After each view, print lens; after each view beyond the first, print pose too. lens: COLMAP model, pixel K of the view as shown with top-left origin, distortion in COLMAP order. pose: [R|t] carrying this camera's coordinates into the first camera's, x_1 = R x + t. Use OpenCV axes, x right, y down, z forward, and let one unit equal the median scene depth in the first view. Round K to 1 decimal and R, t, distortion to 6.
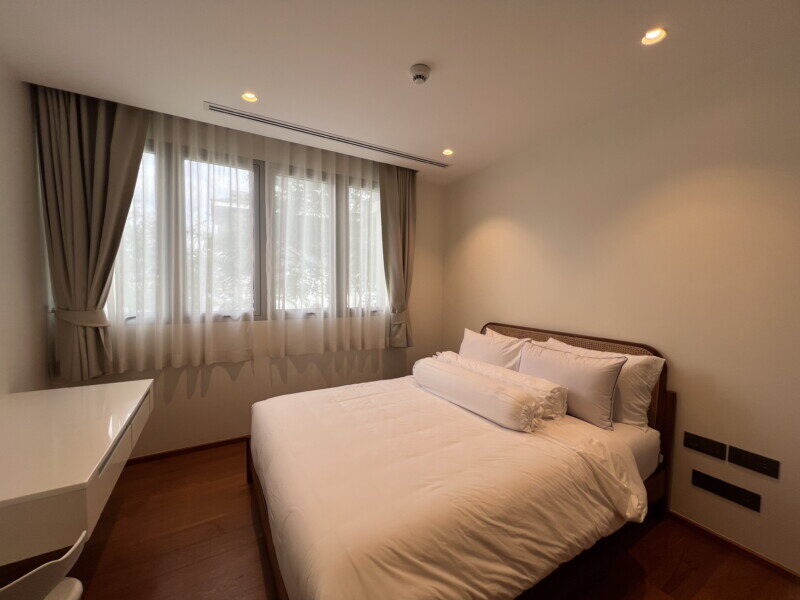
lens RADIAL K [[318.7, 0, 400.6], [0, 318.7, 300.9], [0, 0, 1]] dist [-0.001000, 0.001005]
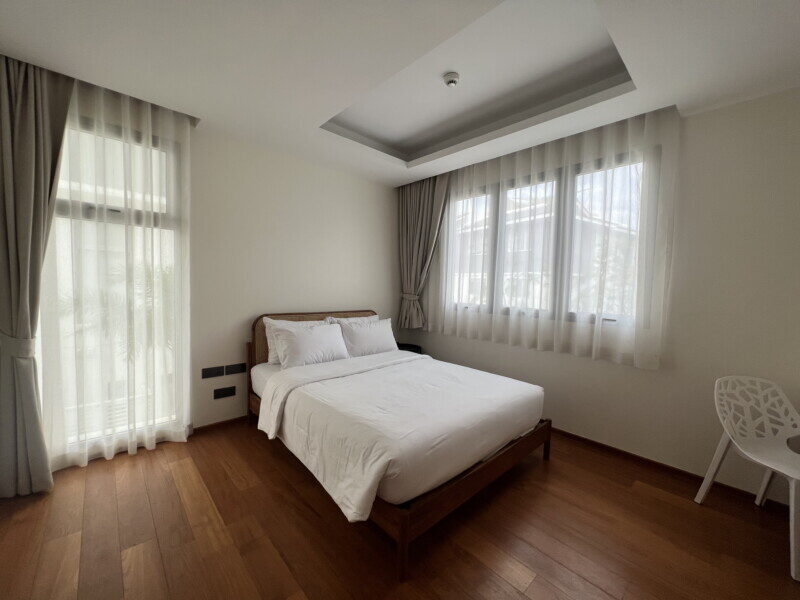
lens RADIAL K [[318.7, 0, 399.7], [0, 318.7, 299.4], [0, 0, 1]] dist [-0.001000, 0.001005]
pose [[0.215220, 0.046996, -0.975434, 0.559554], [-0.068319, 0.997119, 0.032966, -0.007320], [0.974173, 0.059546, 0.217810, 0.312834]]
